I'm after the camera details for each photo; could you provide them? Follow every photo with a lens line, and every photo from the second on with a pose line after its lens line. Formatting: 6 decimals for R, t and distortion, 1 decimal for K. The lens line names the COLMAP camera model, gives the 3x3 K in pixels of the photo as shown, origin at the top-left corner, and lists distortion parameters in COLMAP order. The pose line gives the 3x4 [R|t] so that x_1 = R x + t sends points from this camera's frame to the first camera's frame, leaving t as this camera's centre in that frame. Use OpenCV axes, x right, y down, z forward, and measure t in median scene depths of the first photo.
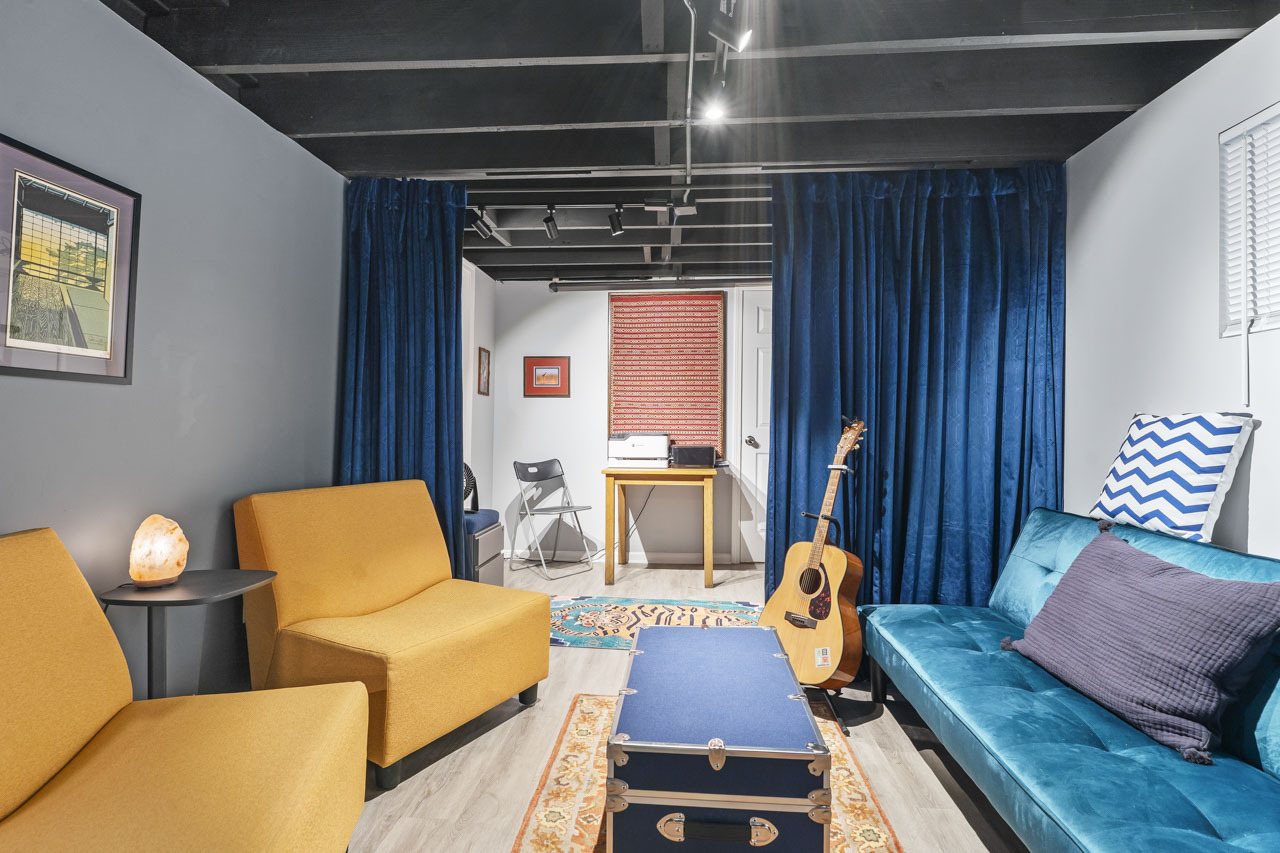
lens RADIAL K [[626.8, 0, 640.0], [0, 626.8, 426.5], [0, 0, 1]] dist [0.000015, -0.000010]
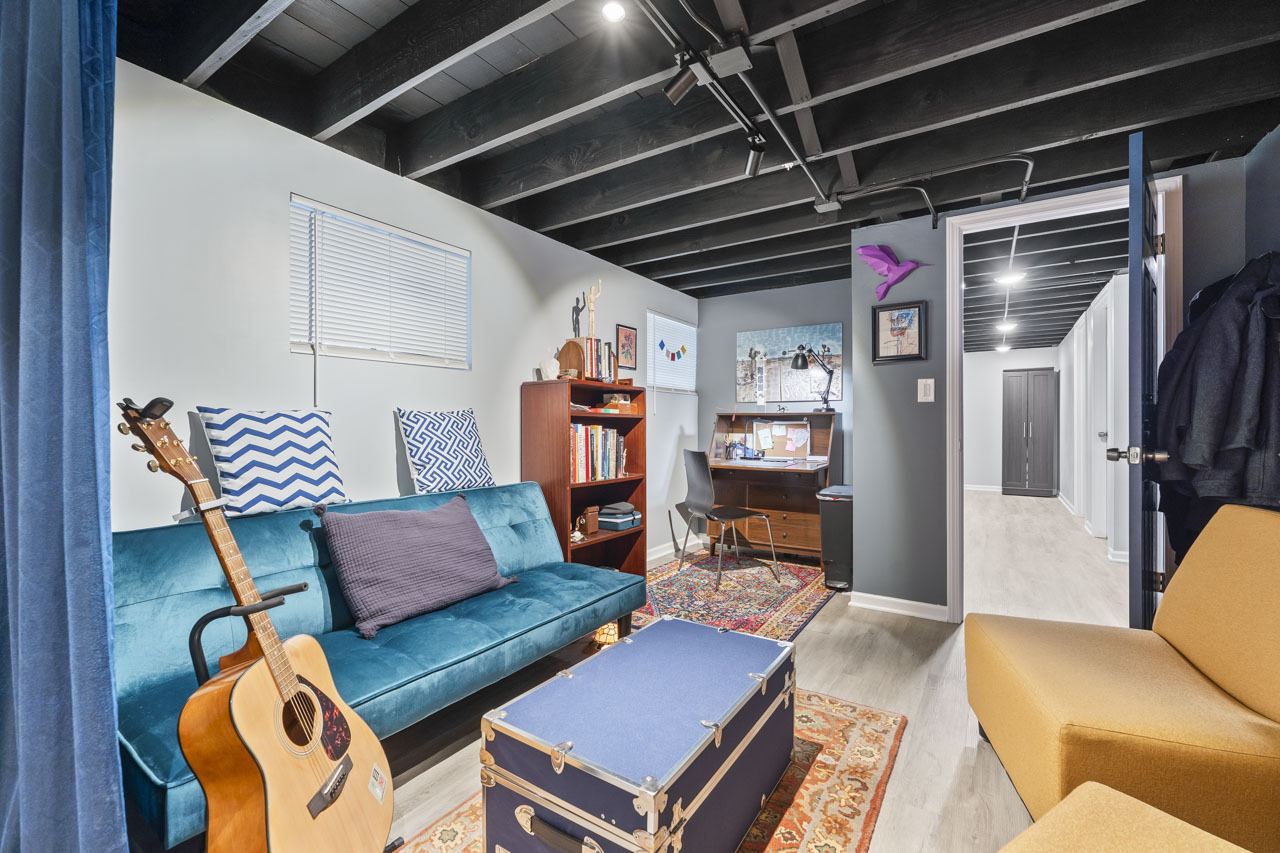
lens RADIAL K [[543.6, 0, 640.0], [0, 543.6, 426.5], [0, 0, 1]] dist [0.000144, 0.000015]
pose [[-0.873579, -0.005762, 0.486648, -0.265256], [-0.000520, 0.999940, 0.010906, -0.002480], [-0.486681, 0.009274, -0.873530, 1.716739]]
